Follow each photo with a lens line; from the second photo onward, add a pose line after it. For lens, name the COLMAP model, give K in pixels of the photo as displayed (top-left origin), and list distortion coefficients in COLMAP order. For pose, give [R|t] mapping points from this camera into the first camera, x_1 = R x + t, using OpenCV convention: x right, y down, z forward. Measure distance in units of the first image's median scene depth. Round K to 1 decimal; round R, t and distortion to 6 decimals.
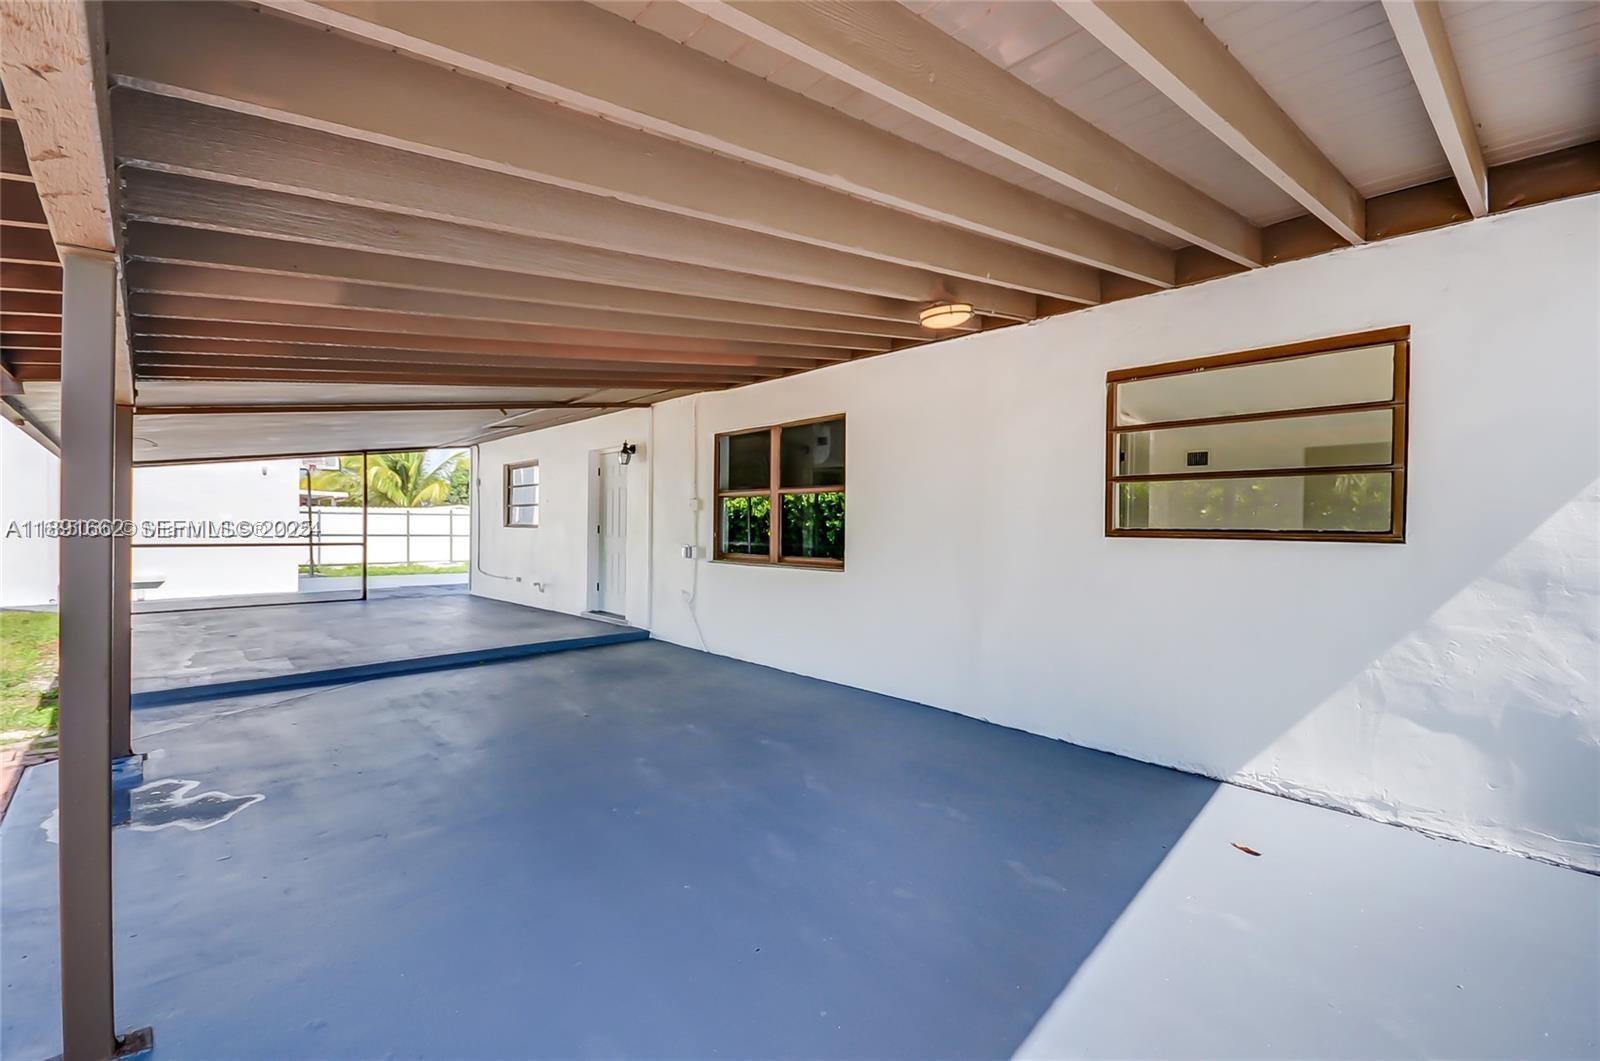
lens RADIAL K [[707.3, 0, 800.0], [0, 707.3, 530.5], [0, 0, 1]] dist [0.004423, 0.000279]
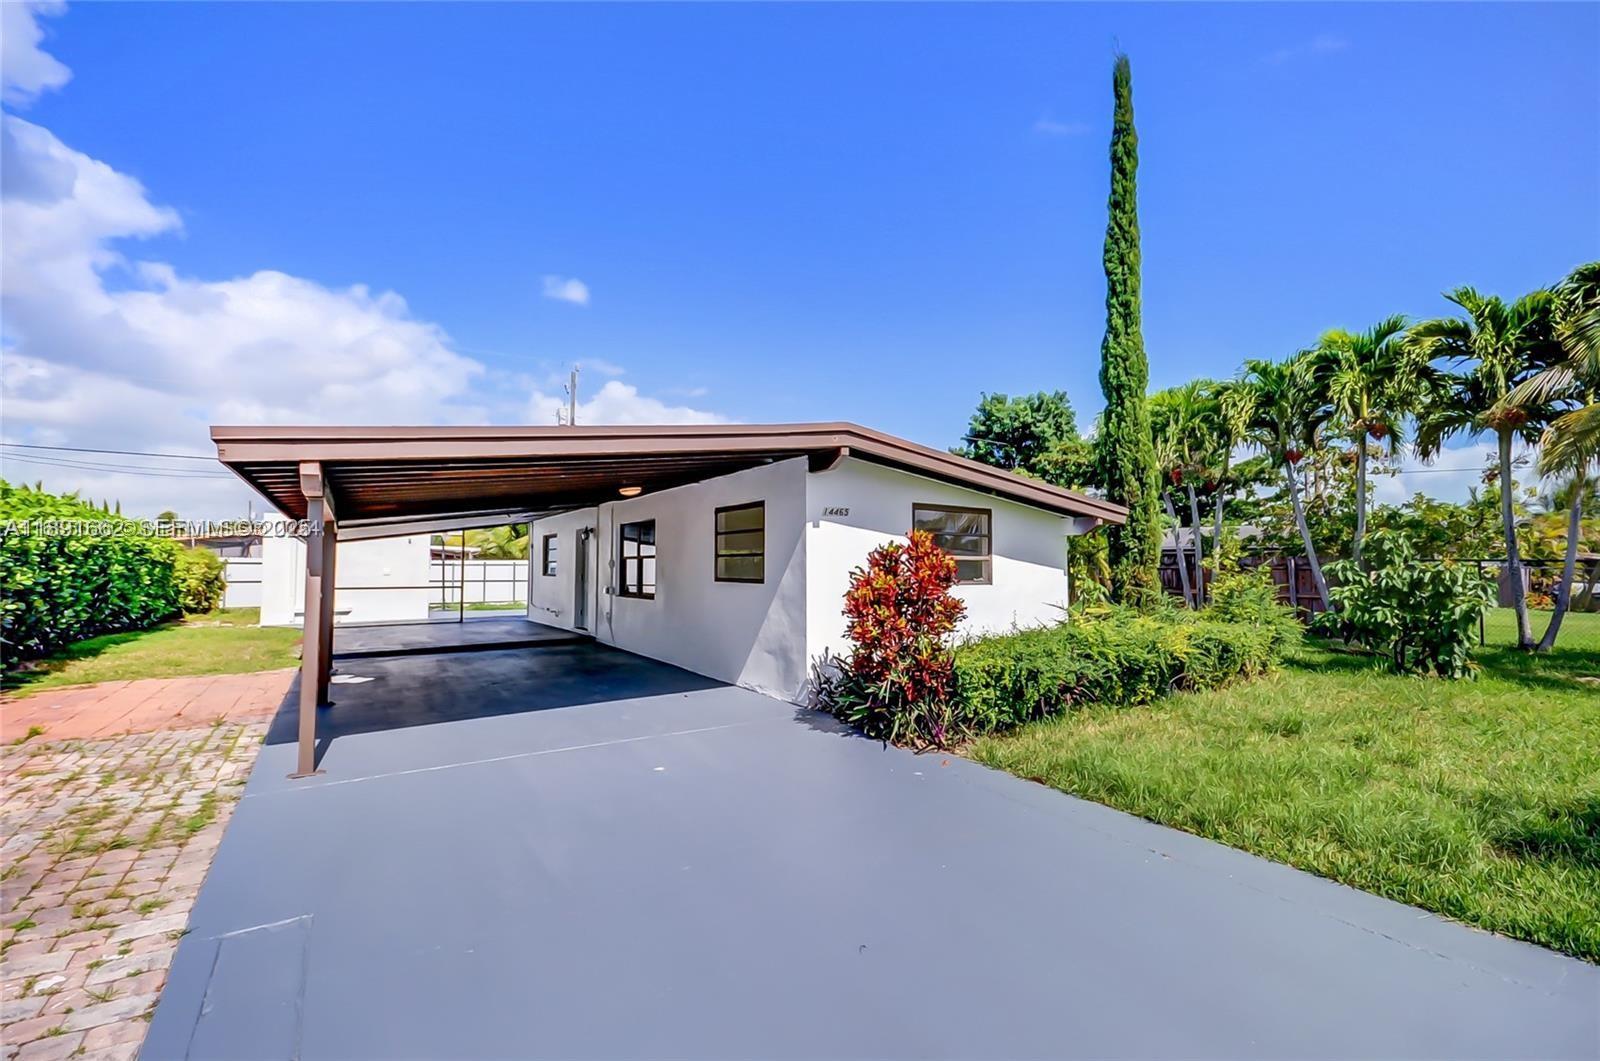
lens RADIAL K [[715.8, 0, 804.5], [0, 715.8, 542.7], [0, 0, 1]] dist [0.000472, -0.000074]
pose [[0.984519, -0.010196, -0.174980, 0.417503], [0.002114, 0.998925, -0.046309, -0.003414], [0.175264, 0.045223, 0.983482, -0.440657]]
